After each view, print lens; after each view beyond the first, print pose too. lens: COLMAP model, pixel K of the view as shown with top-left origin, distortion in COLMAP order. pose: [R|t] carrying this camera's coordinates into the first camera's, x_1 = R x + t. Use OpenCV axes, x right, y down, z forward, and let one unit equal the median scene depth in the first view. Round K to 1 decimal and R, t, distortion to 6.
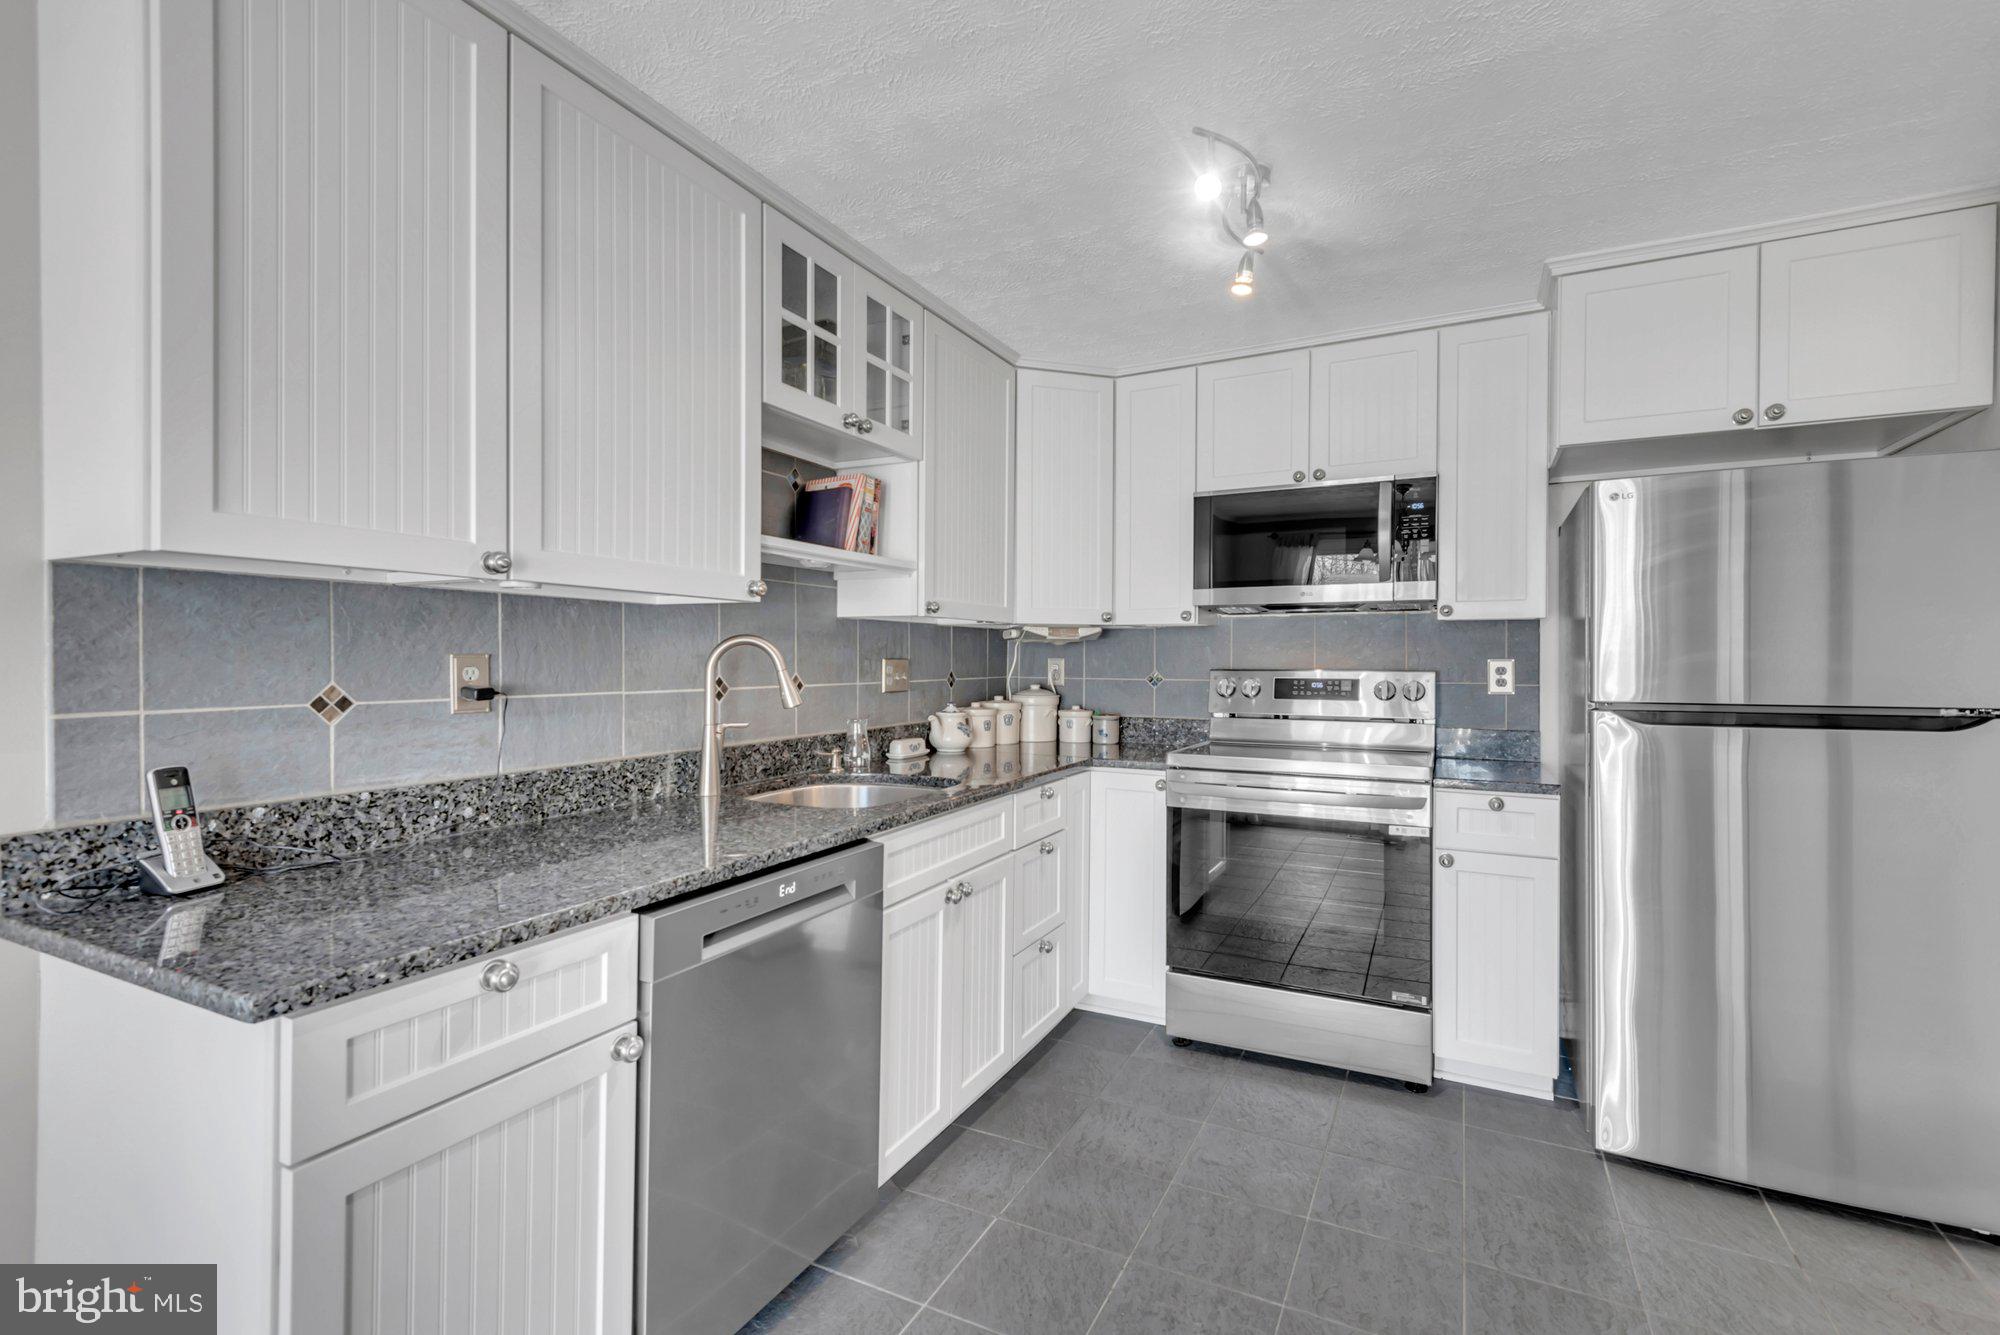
lens RADIAL K [[908.6, 0, 996.6], [0, 908.6, 669.3], [0, 0, 1]] dist [0.023276, -0.006727]
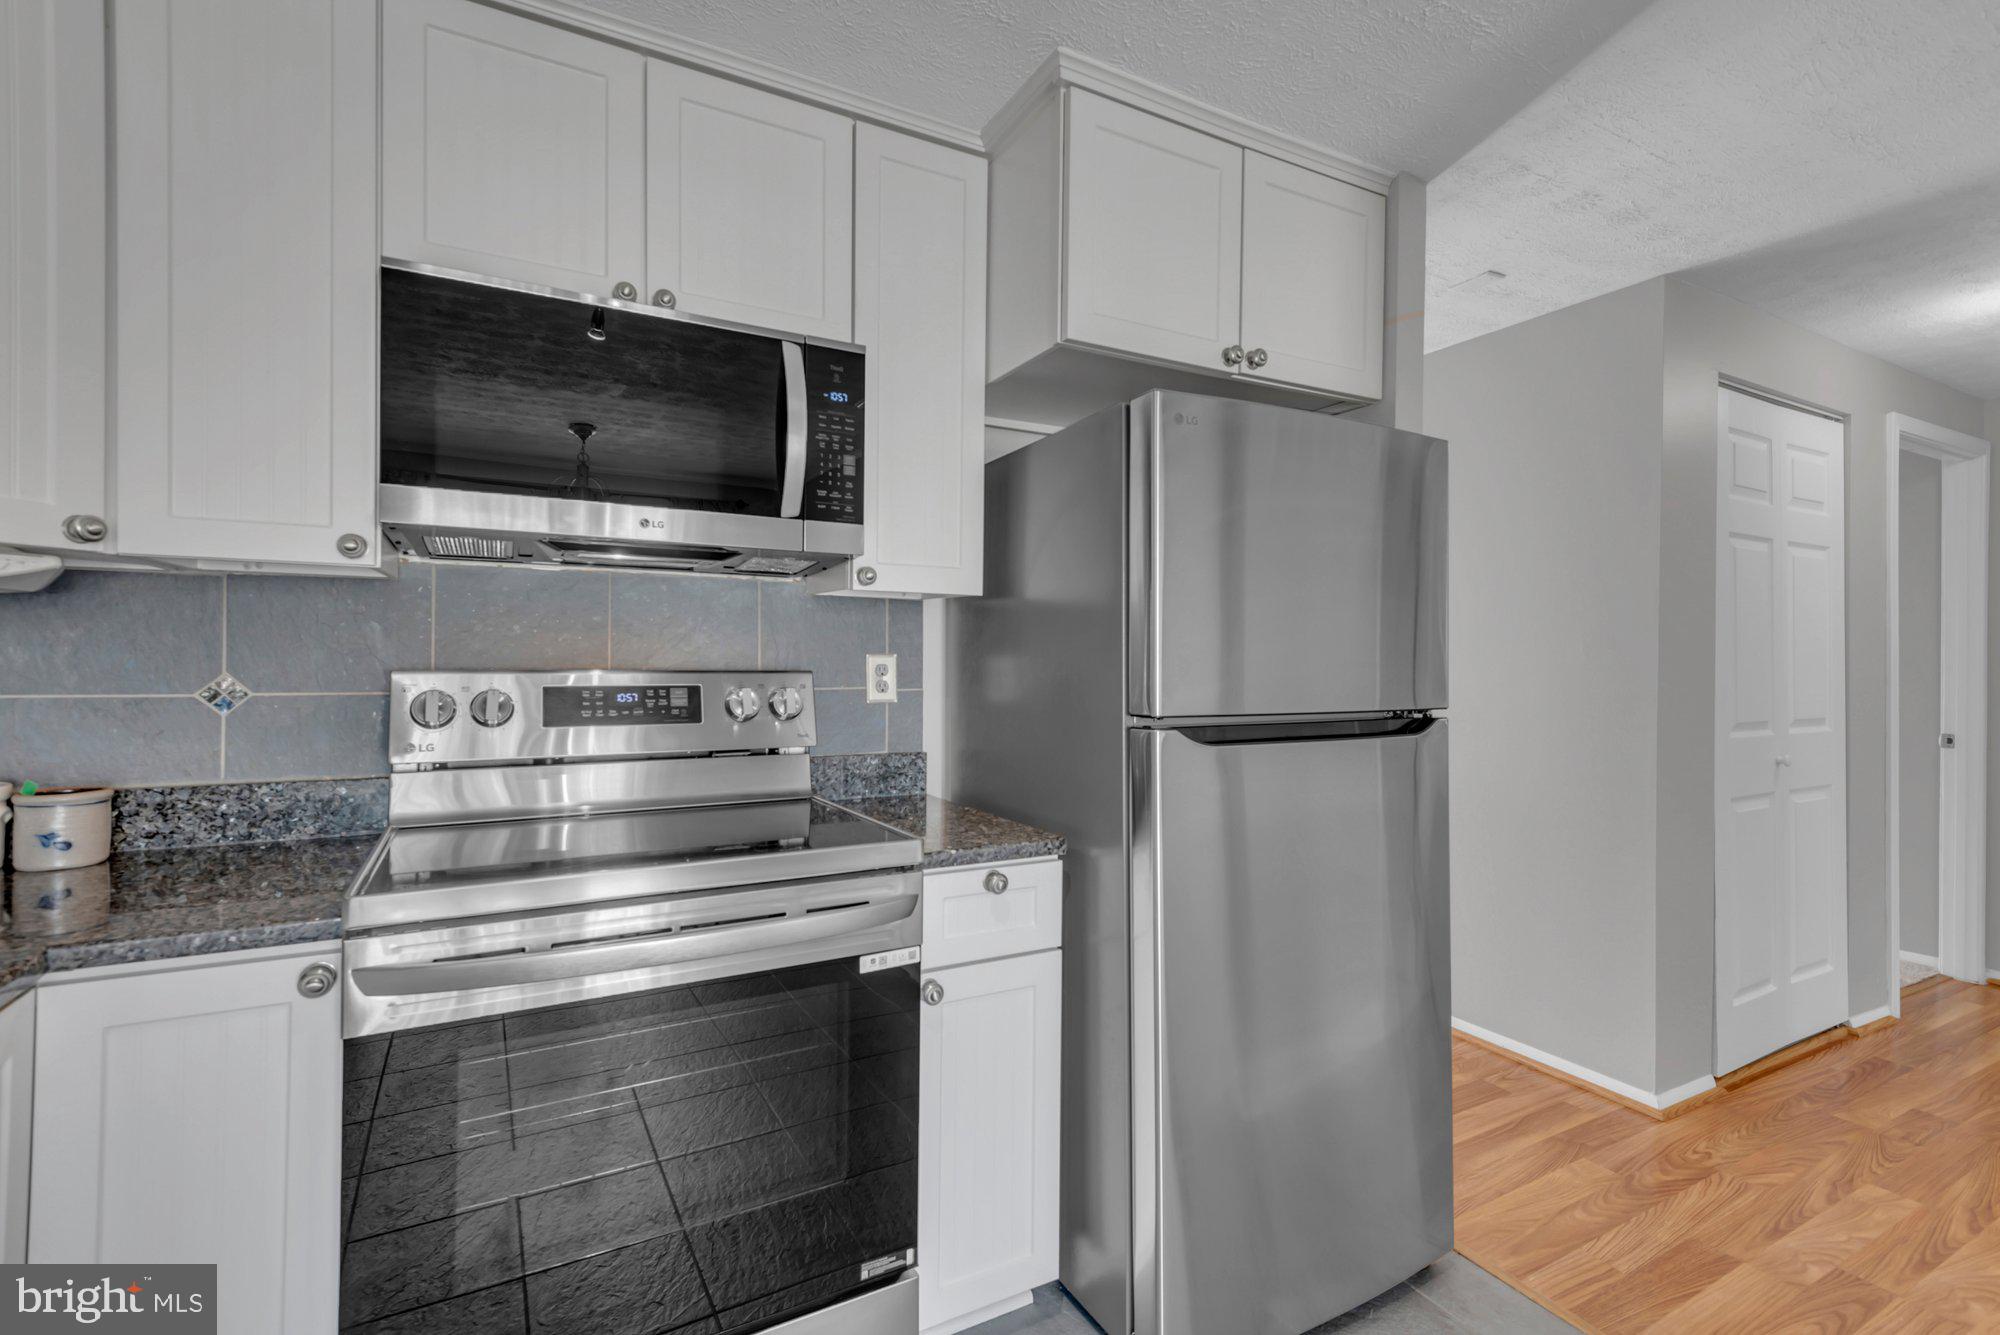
lens RADIAL K [[908.6, 0, 1005.6], [0, 908.6, 660.1], [0, 0, 1]] dist [0.023276, -0.006727]
pose [[0.565034, 0.002615, 0.825064, 0.024902], [0.004012, 0.999974, -0.005916, -0.001495], [-0.825058, 0.006653, 0.565009, 0.493003]]
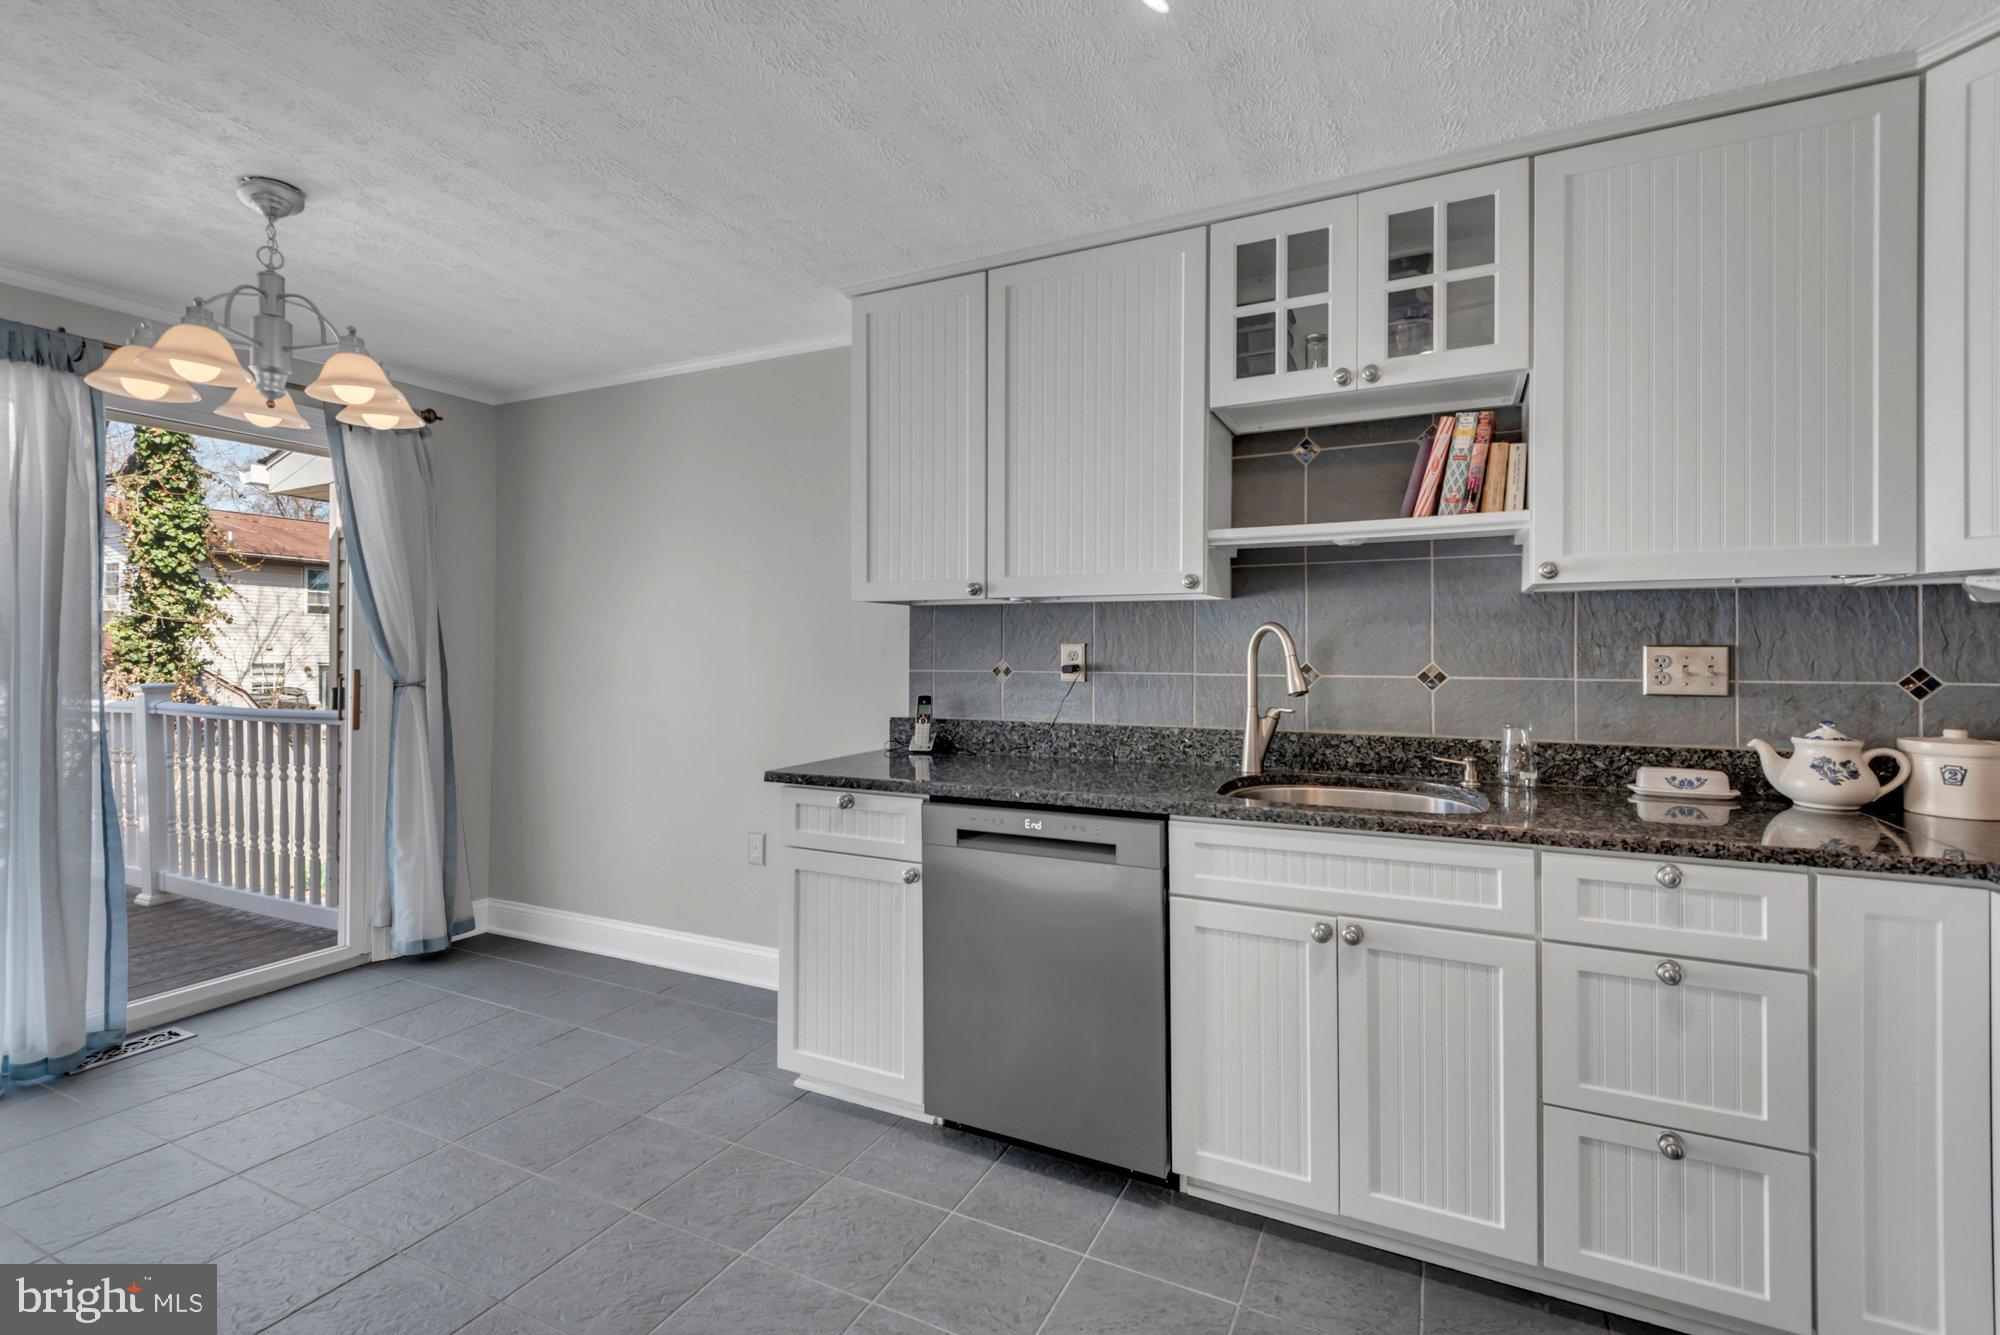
lens RADIAL K [[908.6, 0, 988.9], [0, 908.6, 648.9], [0, 0, 1]] dist [0.023276, -0.006727]
pose [[-0.004506, -0.002946, -0.999986, 0.986965], [-0.013376, 0.999906, -0.002885, -0.000655], [0.999900, 0.013363, -0.004545, 0.889687]]
